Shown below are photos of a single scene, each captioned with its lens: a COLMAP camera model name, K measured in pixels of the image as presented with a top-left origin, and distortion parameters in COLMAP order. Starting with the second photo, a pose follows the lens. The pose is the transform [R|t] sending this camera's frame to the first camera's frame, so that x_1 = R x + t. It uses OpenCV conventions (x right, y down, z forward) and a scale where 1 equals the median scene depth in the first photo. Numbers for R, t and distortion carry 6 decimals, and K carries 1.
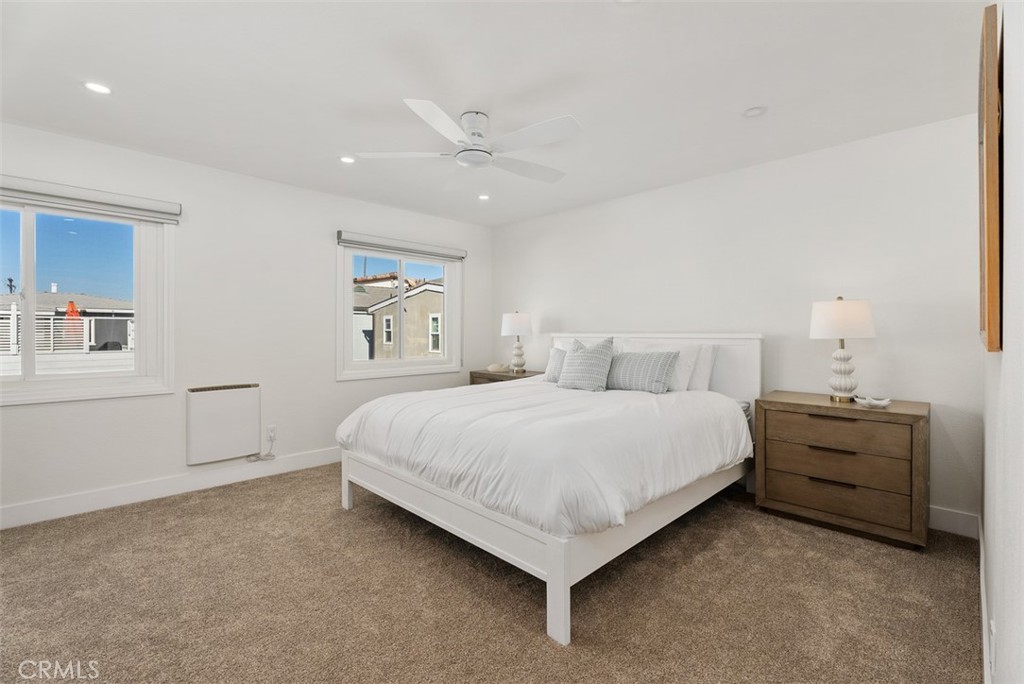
lens RADIAL K [[456.6, 0, 511.4], [0, 456.6, 338.5], [0, 0, 1]] dist [0.001863, 0.000372]
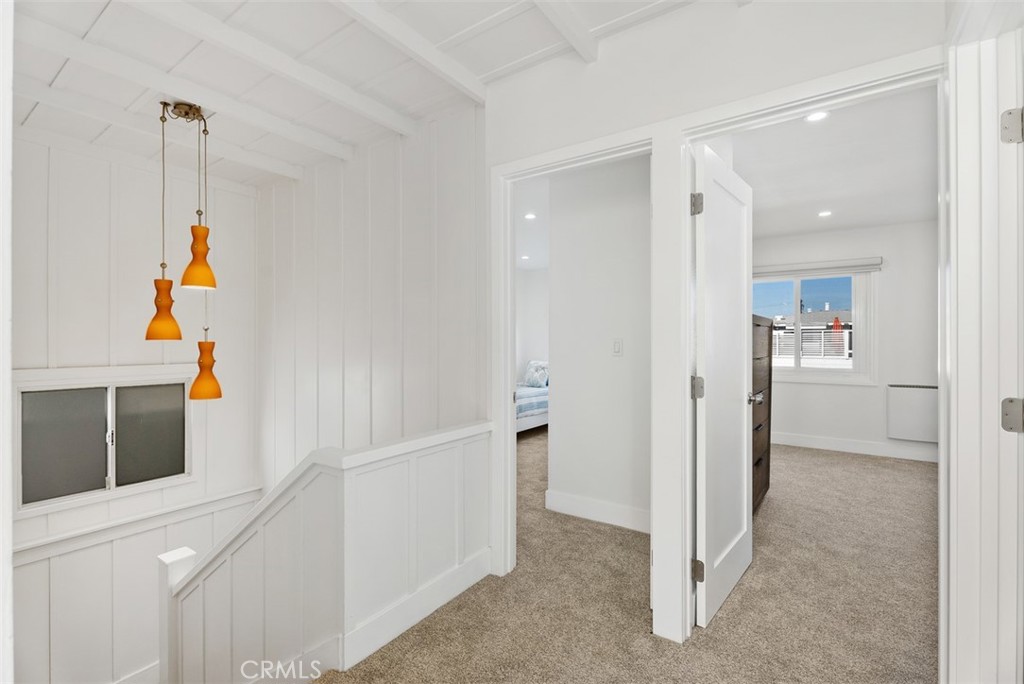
lens RADIAL K [[456.6, 0, 511.4], [0, 456.6, 338.5], [0, 0, 1]] dist [0.001863, 0.000372]
pose [[0.172747, -0.010781, -0.984907, 0.494207], [-0.006859, 0.999903, -0.012148, -0.007325], [0.984942, 0.008854, 0.172656, -0.403127]]
